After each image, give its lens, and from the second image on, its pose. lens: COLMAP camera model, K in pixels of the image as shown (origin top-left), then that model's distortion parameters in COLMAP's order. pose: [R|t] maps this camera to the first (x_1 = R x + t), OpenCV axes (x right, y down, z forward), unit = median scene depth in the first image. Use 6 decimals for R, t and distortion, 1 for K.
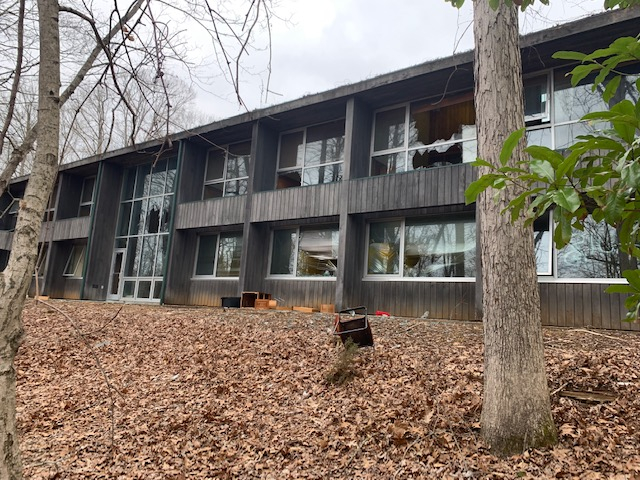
lens RADIAL K [[488.9, 0, 318.9], [0, 488.9, 242.1], [0, 0, 1]] dist [0.008378, -0.011748]
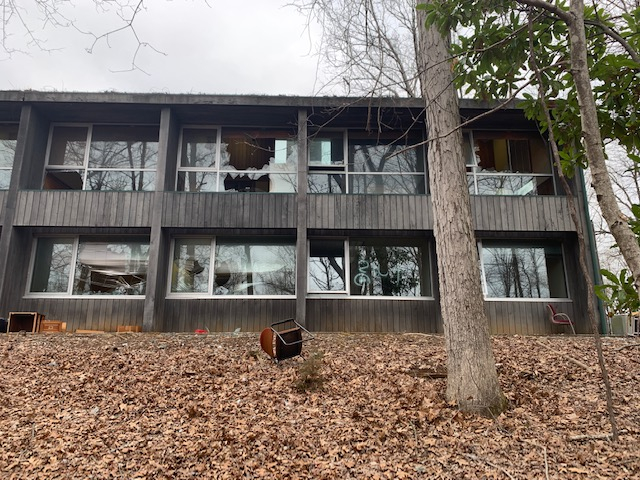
lens RADIAL K [[488.9, 0, 319.0], [0, 488.9, 237.2], [0, 0, 1]] dist [0.008378, -0.011748]
pose [[0.767720, 0.084991, 0.635124, -0.299136], [-0.047295, 0.995977, -0.076110, 0.017912], [-0.639038, 0.028393, 0.768651, 0.078651]]
